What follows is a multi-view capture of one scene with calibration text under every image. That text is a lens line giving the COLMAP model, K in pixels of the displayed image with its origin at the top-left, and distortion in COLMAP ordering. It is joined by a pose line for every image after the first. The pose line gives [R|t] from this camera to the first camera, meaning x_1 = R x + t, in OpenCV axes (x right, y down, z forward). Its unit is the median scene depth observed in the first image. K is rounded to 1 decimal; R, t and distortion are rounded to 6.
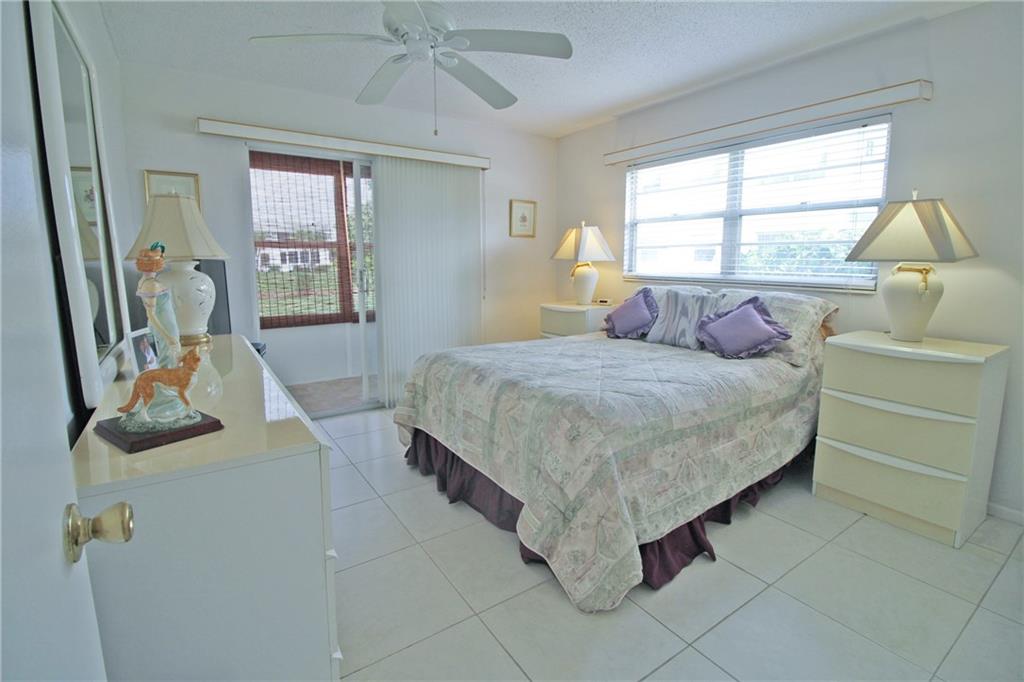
lens RADIAL K [[477.0, 0, 513.3], [0, 477.0, 319.7], [0, 0, 1]] dist [-0.001901, 0.000021]
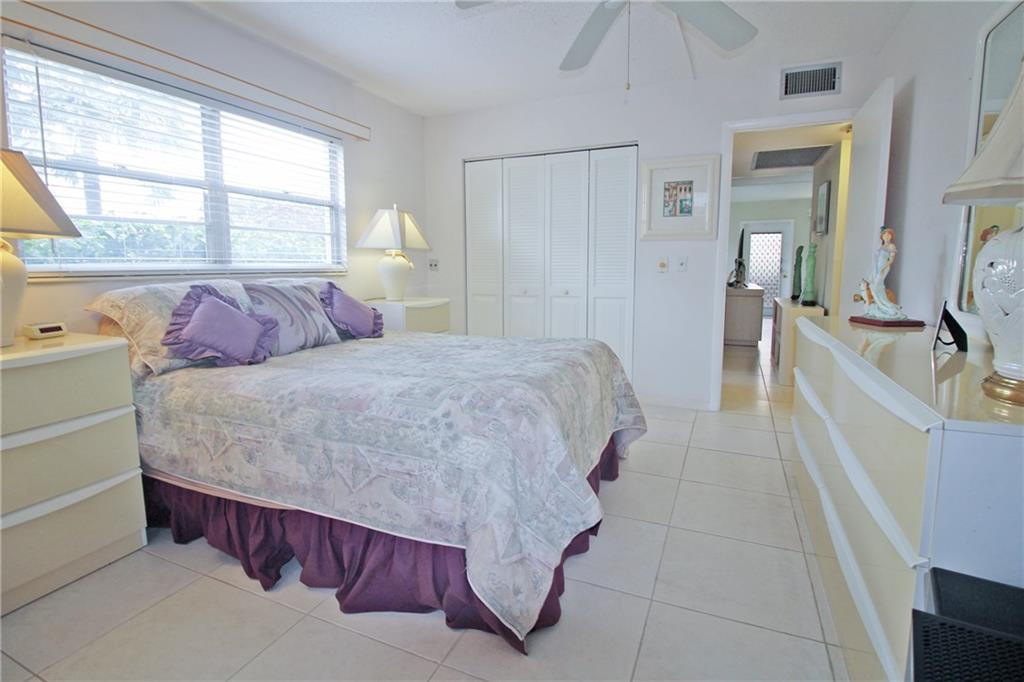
lens RADIAL K [[477.0, 0, 513.3], [0, 477.0, 319.7], [0, 0, 1]] dist [-0.001901, 0.000021]
pose [[-0.531634, -0.099444, 0.841116, -0.516351], [0.111490, 0.976225, 0.185886, -0.103109], [-0.839604, 0.192600, -0.507907, 1.079706]]
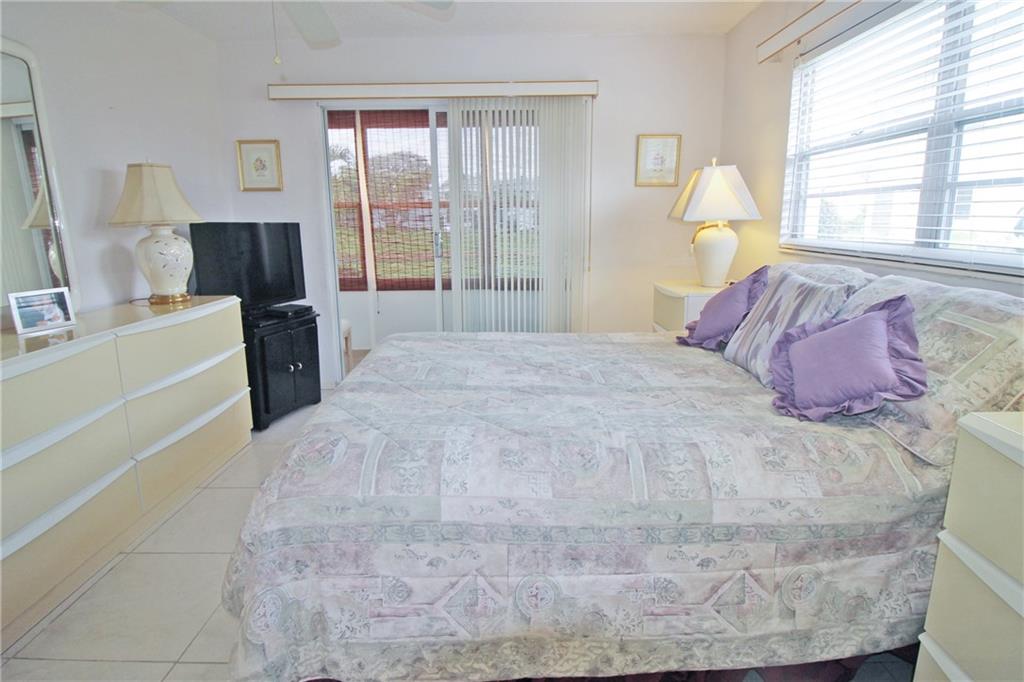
lens RADIAL K [[528.3, 0, 512.0], [0, 528.3, 317.1], [0, 0, 1]] dist [-0.012787, 0.000189]
pose [[0.820584, 0.096699, -0.563287, 0.435965], [-0.061911, 0.994823, 0.080589, -0.041132], [0.568163, -0.031257, 0.822322, 0.314901]]
